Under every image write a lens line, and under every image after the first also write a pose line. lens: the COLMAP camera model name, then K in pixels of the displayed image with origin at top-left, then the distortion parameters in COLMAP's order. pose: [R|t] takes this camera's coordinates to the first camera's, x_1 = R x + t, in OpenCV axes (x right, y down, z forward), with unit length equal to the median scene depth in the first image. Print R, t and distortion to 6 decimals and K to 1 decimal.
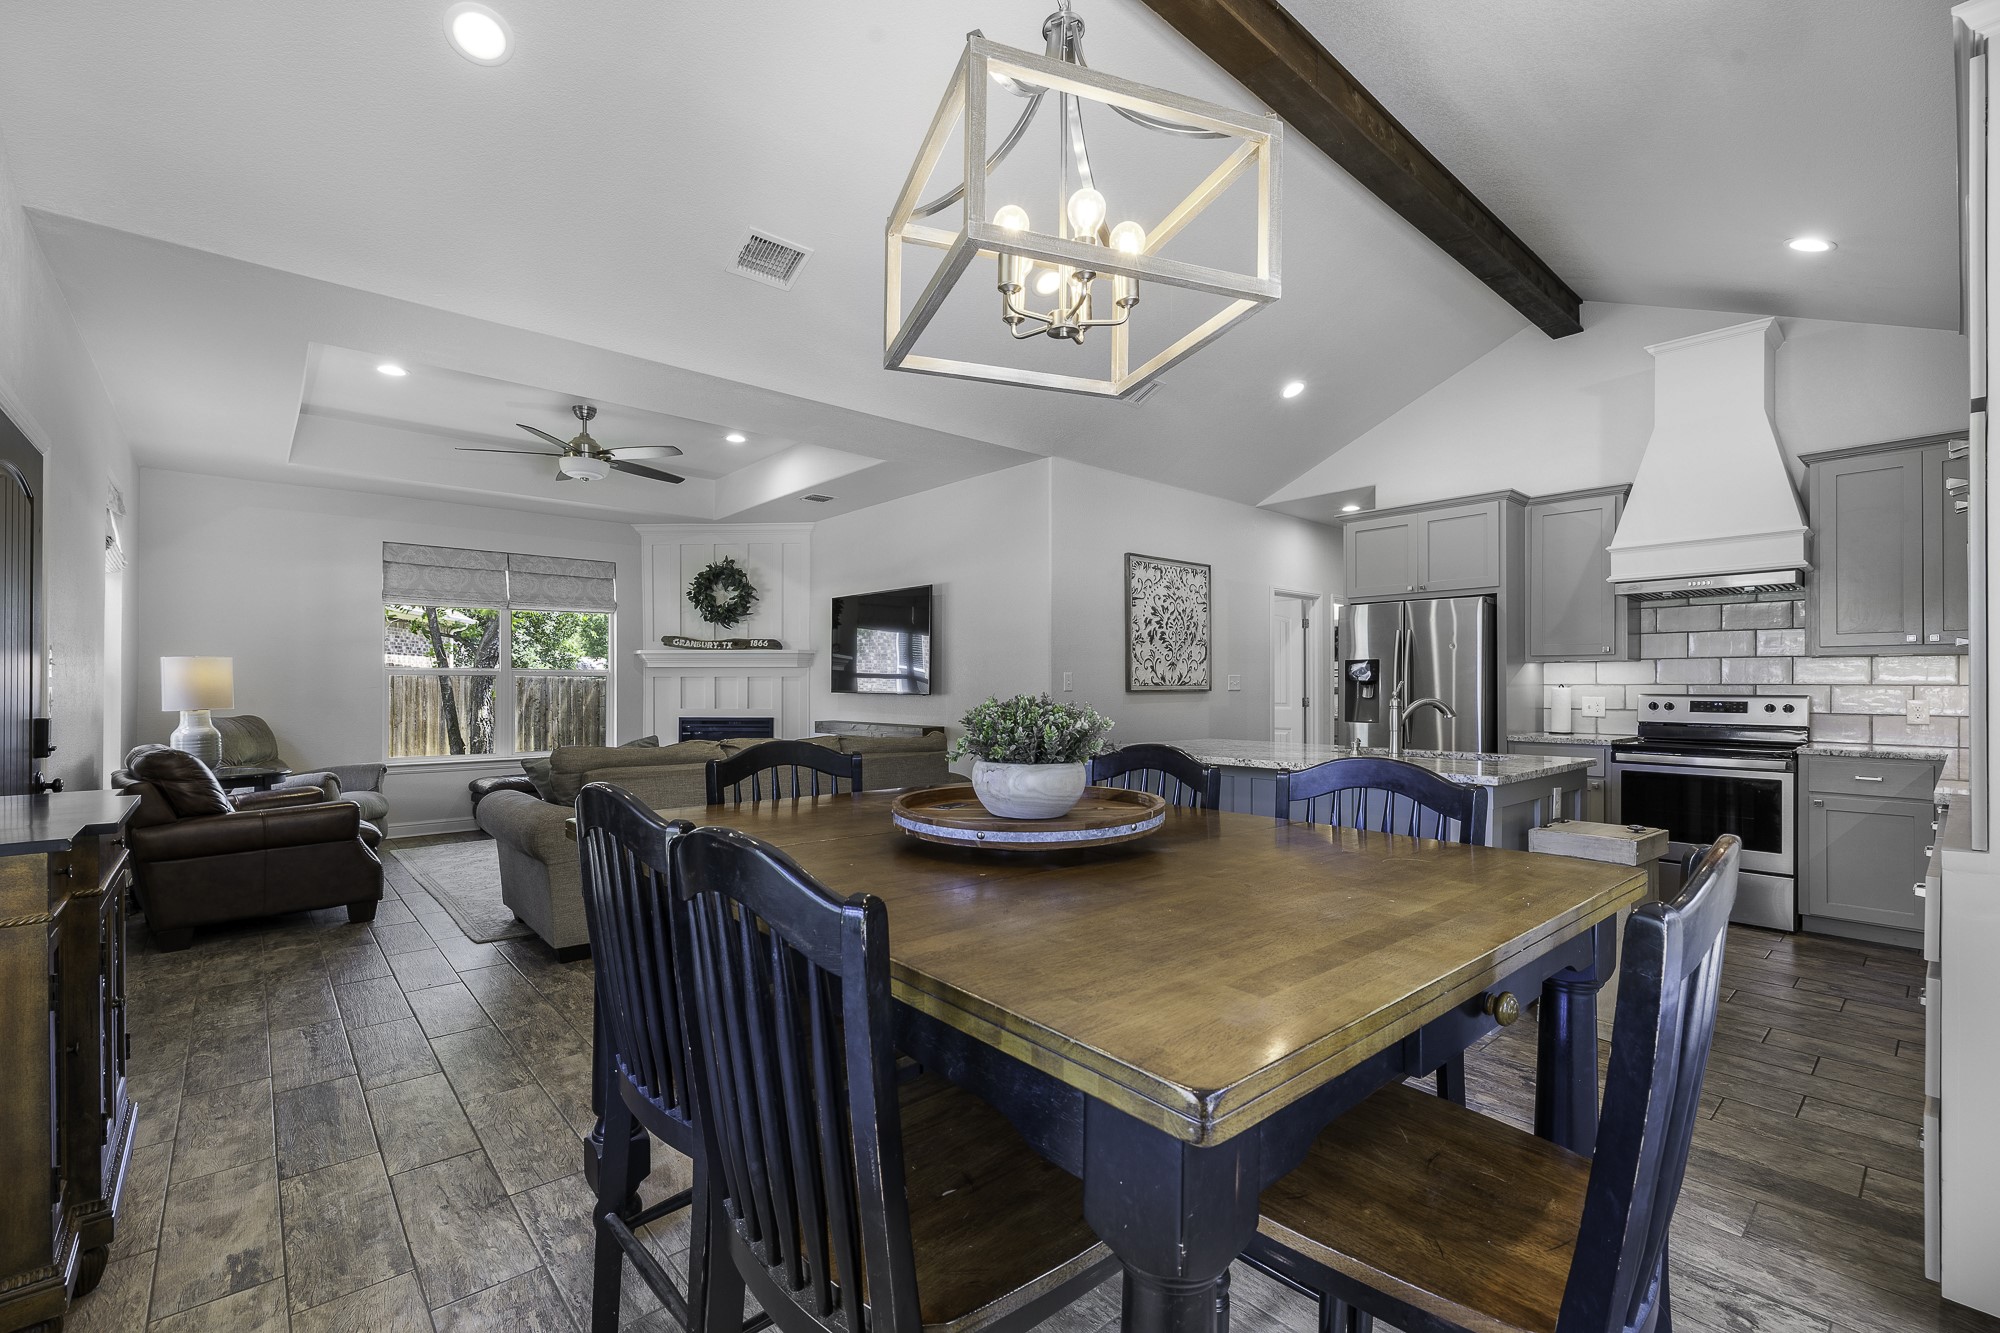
lens RADIAL K [[859.0, 0, 999.0], [0, 859.0, 687.8], [0, 0, 1]] dist [-0.000346, -0.000271]
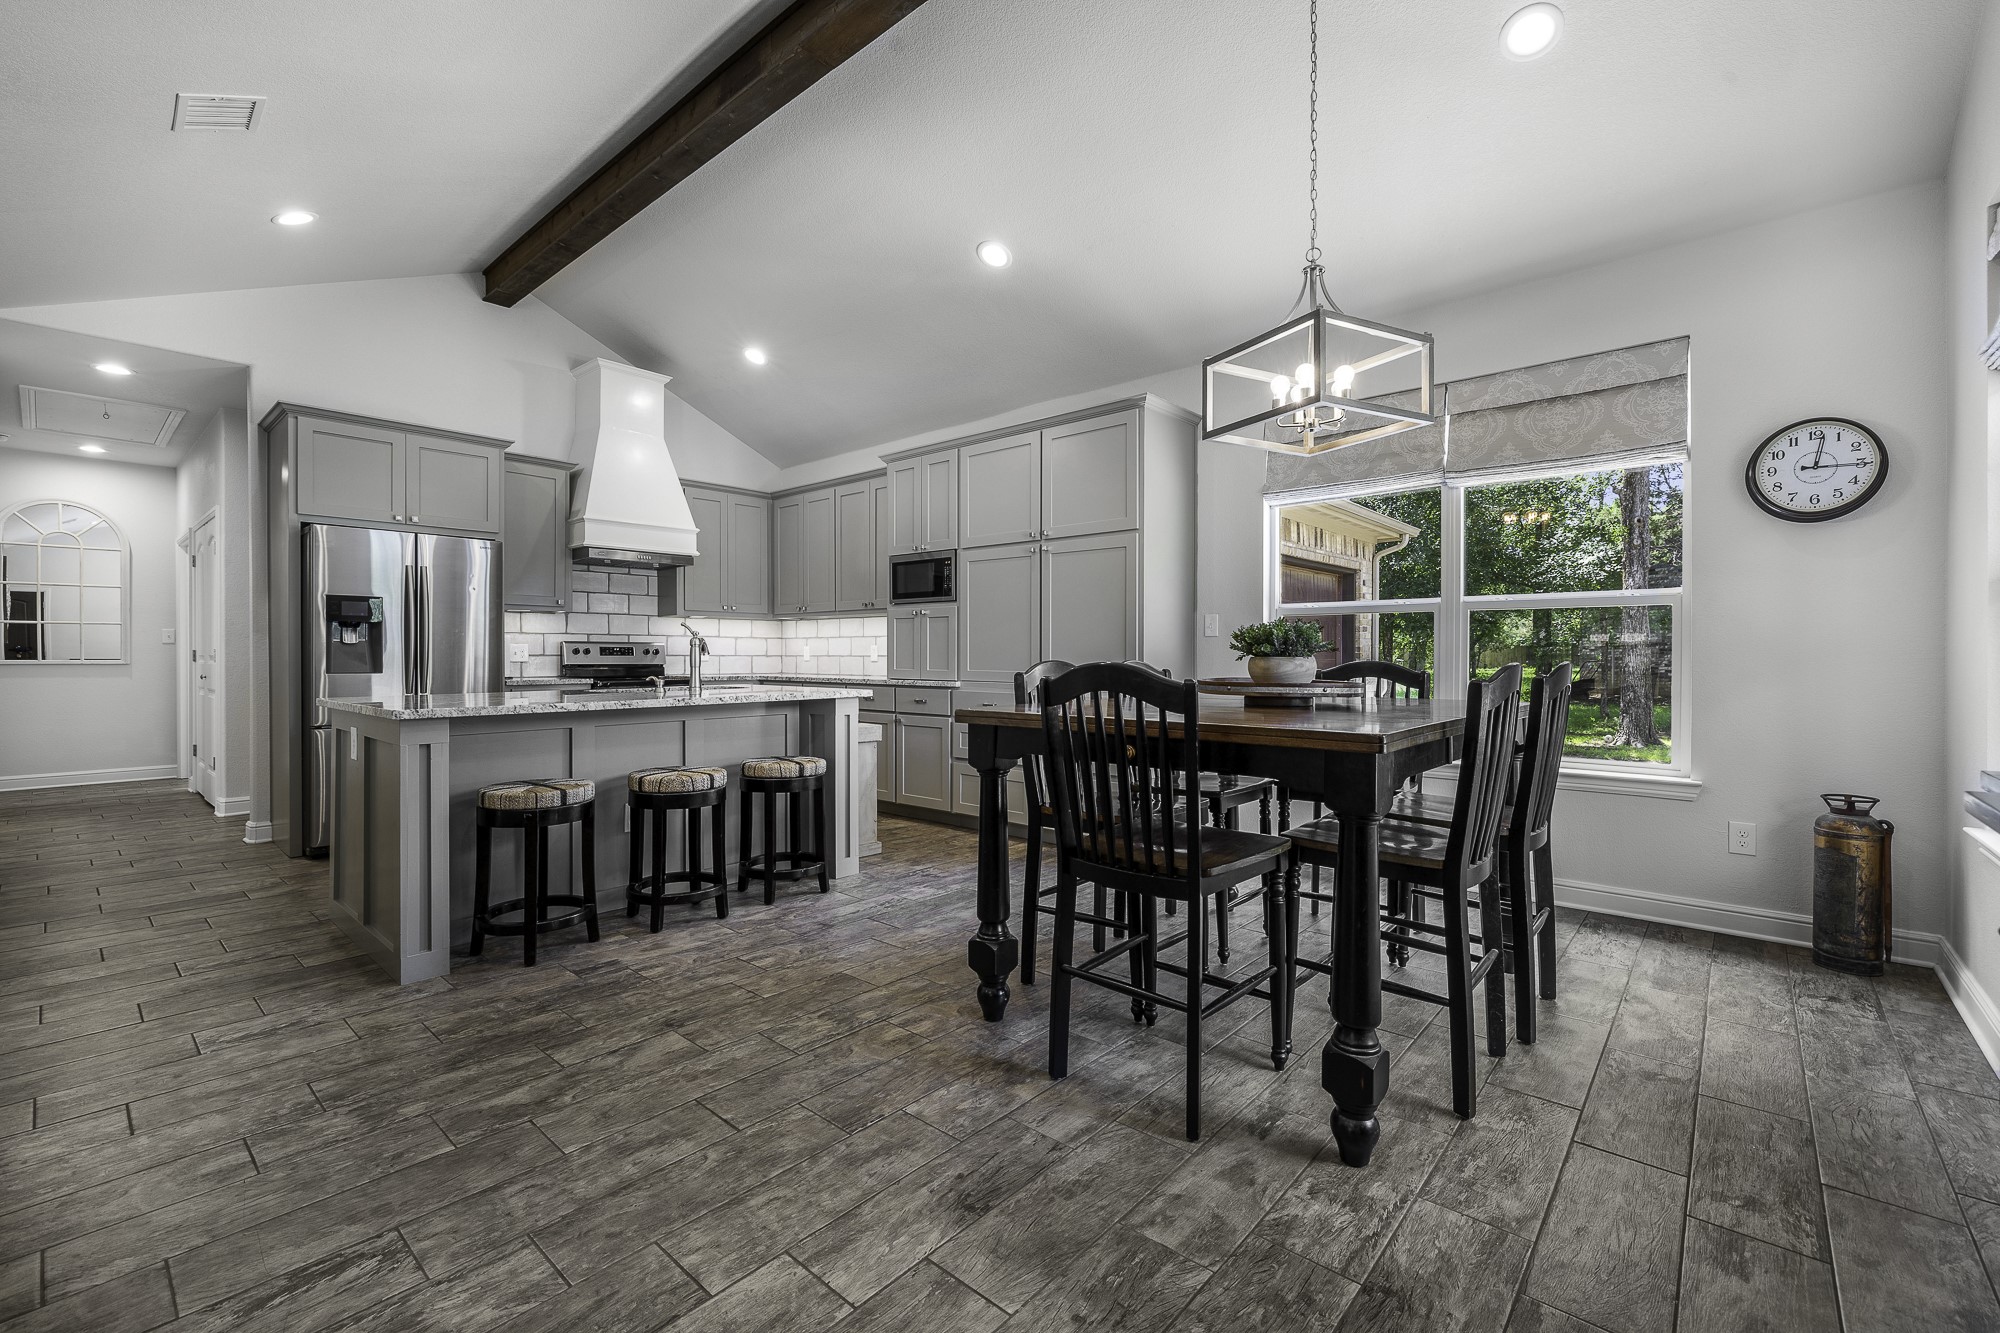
lens RADIAL K [[847.4, 0, 1000.3], [0, 847.4, 654.2], [0, 0, 1]] dist [0.000648, 0.000352]
pose [[-0.125526, -0.001736, 0.992089, -0.399732], [0.001427, 0.999997, 0.001930, 0.019220], [-0.992089, 0.001658, -0.125524, 0.448538]]
